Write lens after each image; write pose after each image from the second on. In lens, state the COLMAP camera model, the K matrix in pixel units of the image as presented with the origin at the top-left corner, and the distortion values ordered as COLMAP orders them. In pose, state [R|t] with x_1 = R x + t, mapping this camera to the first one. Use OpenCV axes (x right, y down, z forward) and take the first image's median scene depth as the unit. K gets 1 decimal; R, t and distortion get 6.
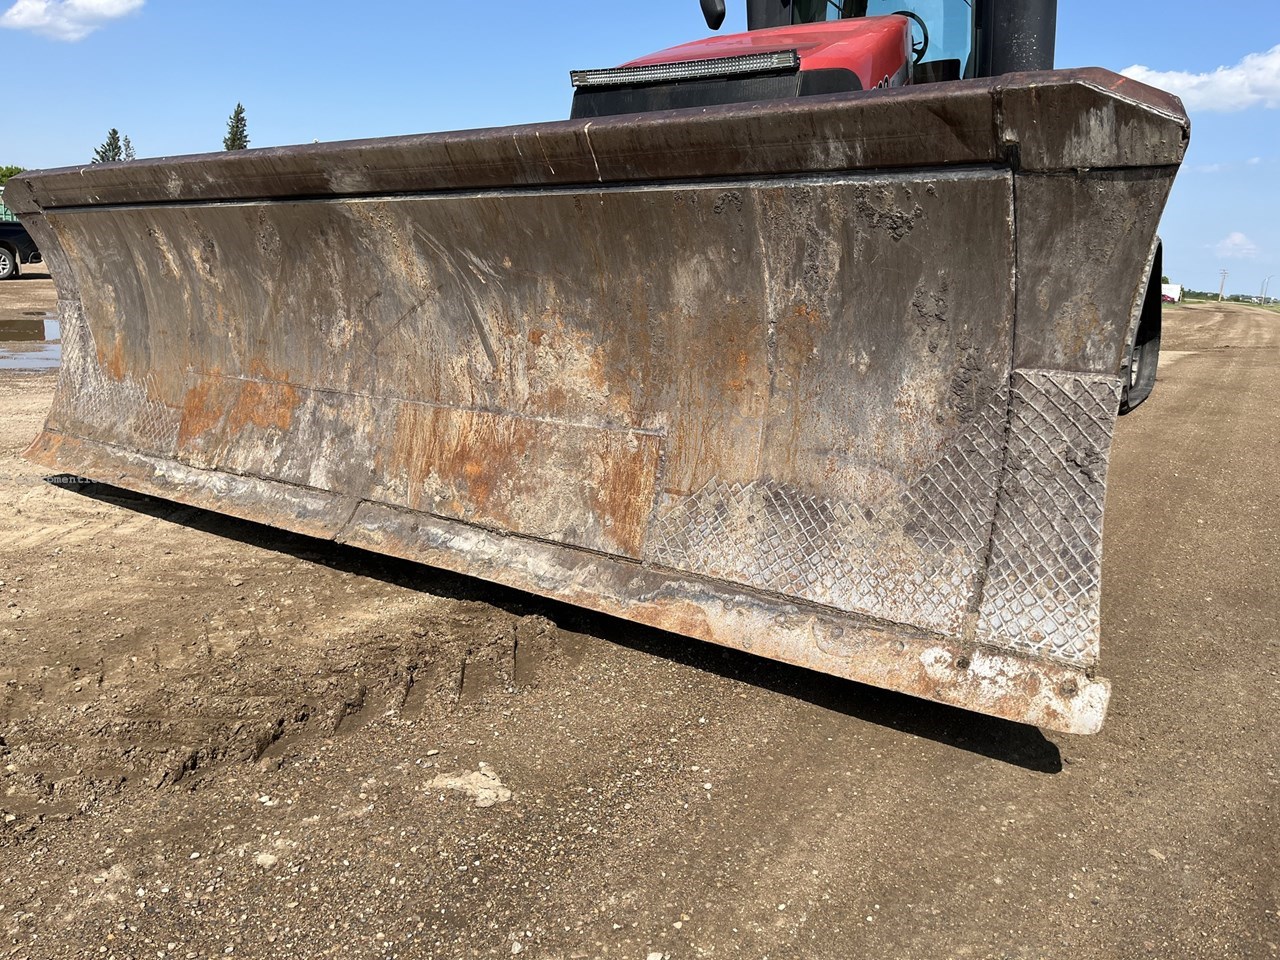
lens RADIAL K [[958.8, 0, 645.9], [0, 958.8, 504.5], [0, 0, 1]] dist [0.074065, -0.104349]
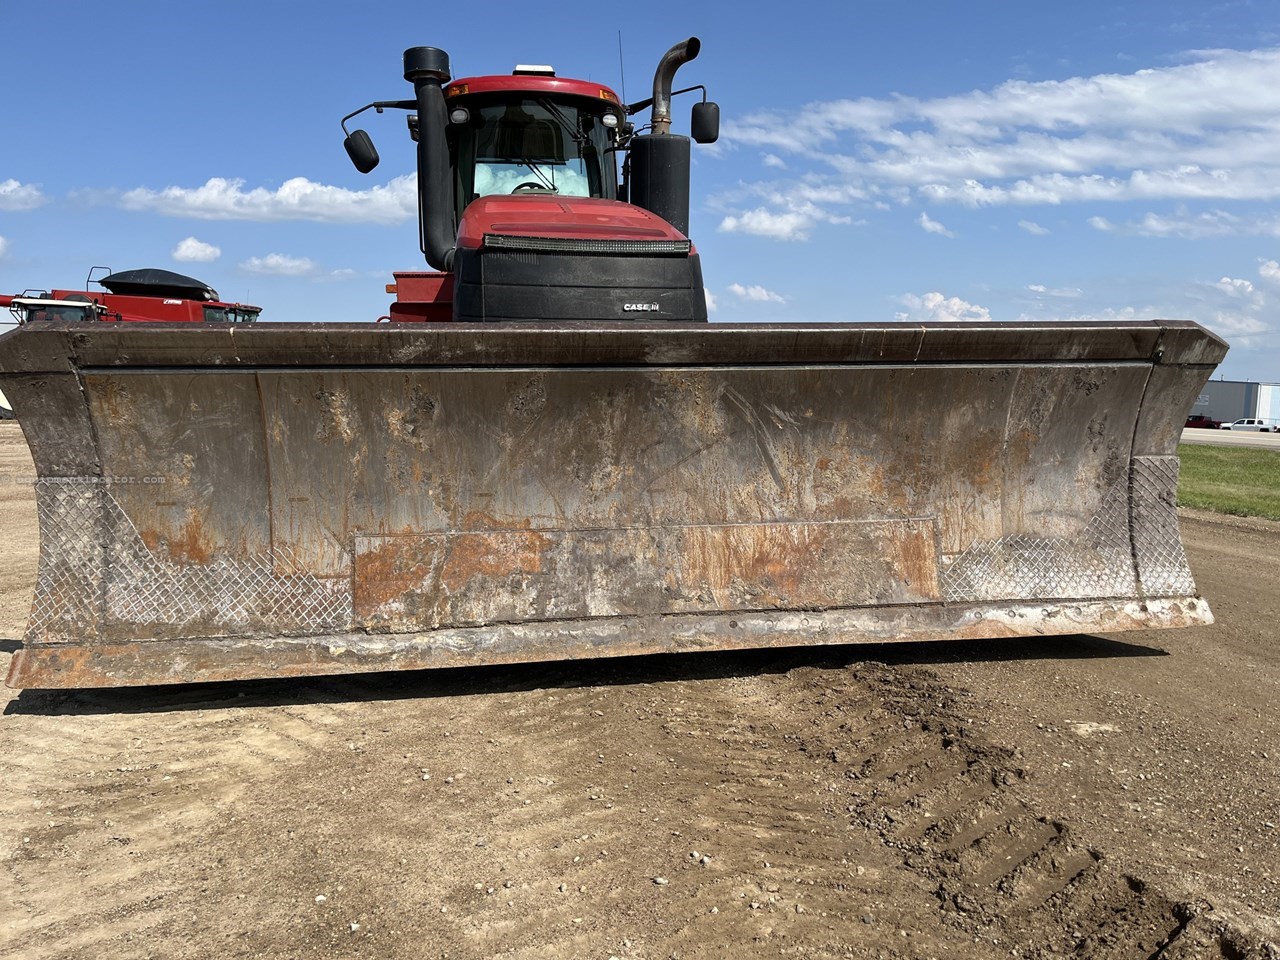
lens RADIAL K [[958.8, 0, 645.9], [0, 958.8, 504.5], [0, 0, 1]] dist [0.074065, -0.104349]
pose [[0.721128, -0.118761, 0.682547, -1.273865], [0.181739, 0.983124, -0.020951, -0.136023], [-0.668540, 0.139153, 0.730541, 0.166663]]
